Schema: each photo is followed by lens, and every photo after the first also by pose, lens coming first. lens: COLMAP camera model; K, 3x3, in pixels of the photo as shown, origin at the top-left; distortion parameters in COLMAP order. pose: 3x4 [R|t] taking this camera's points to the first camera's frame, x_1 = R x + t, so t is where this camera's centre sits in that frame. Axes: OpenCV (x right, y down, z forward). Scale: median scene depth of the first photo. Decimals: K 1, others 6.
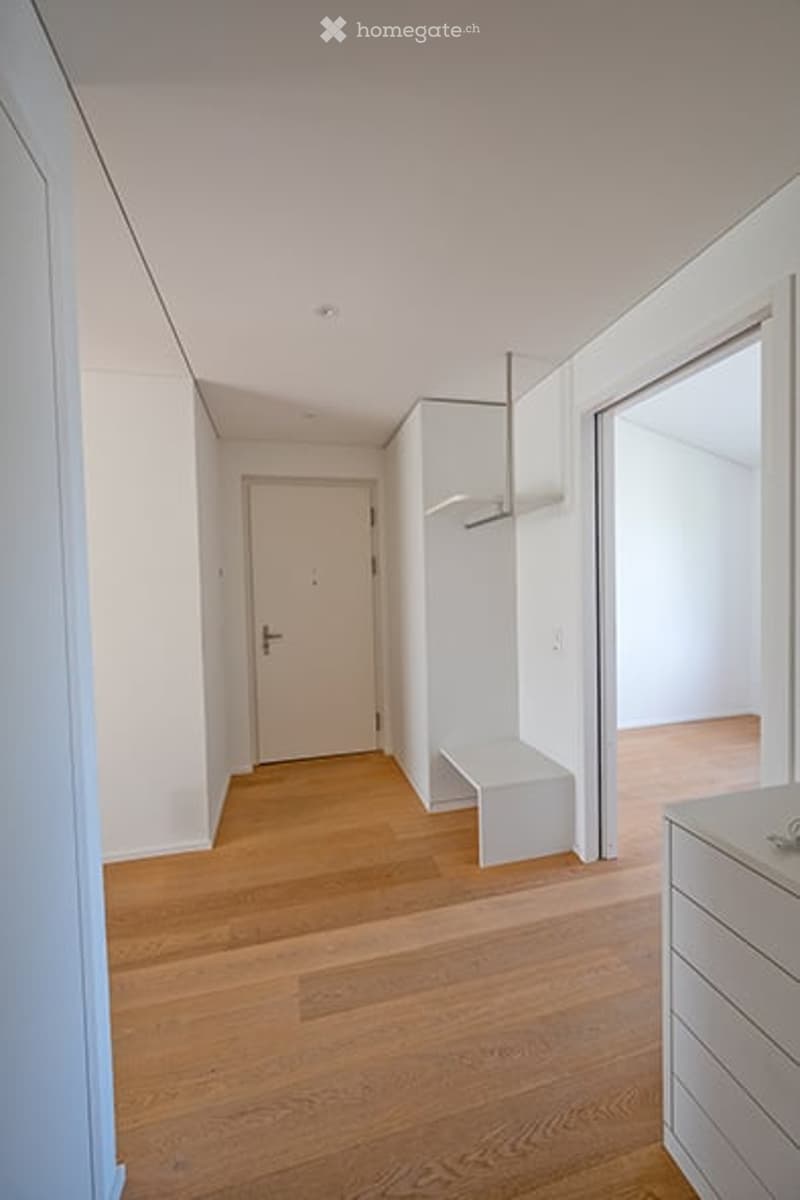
lens RADIAL K [[469.5, 0, 402.3], [0, 469.5, 597.4], [0, 0, 1]] dist [0.001044, 0.000458]
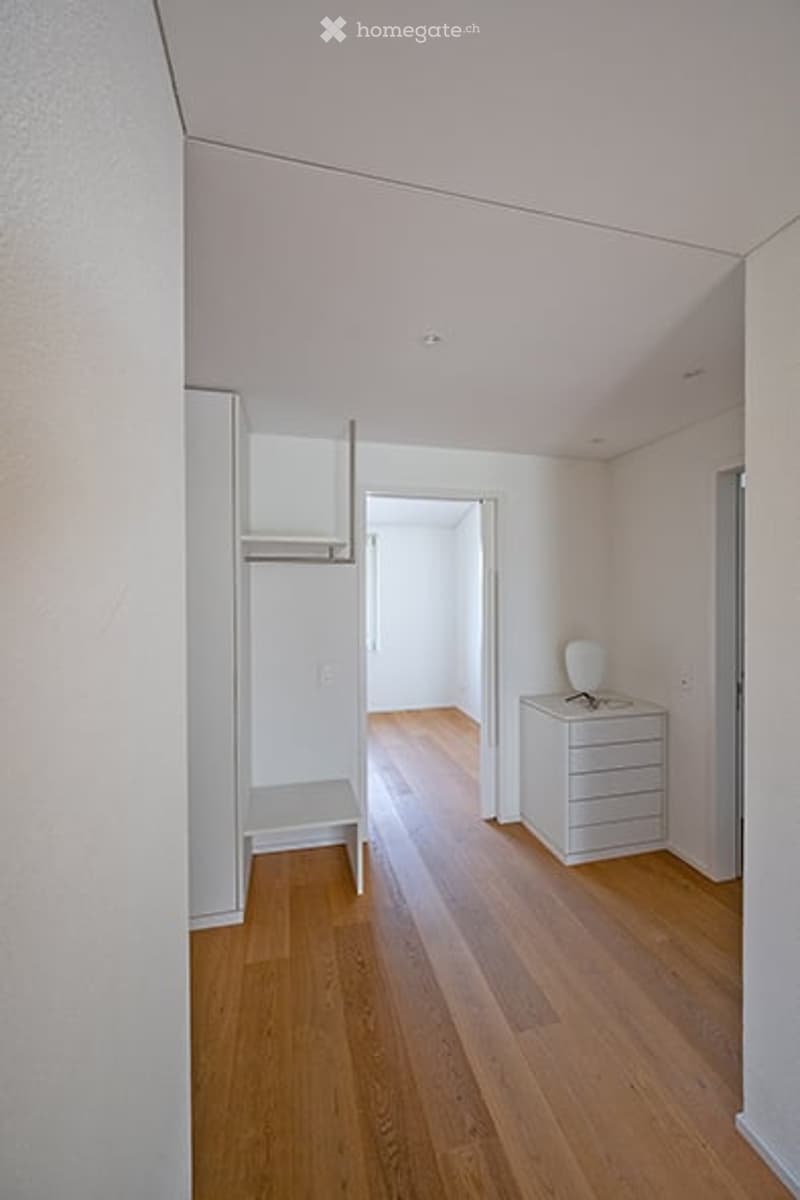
lens RADIAL K [[469.5, 0, 404.1], [0, 469.5, 598.4], [0, 0, 1]] dist [0.001044, 0.000458]
pose [[-0.004141, 0.019132, 0.999808, -1.100382], [0.038659, 0.999073, -0.018958, -0.074254], [-0.999244, 0.038573, -0.004876, 1.093575]]
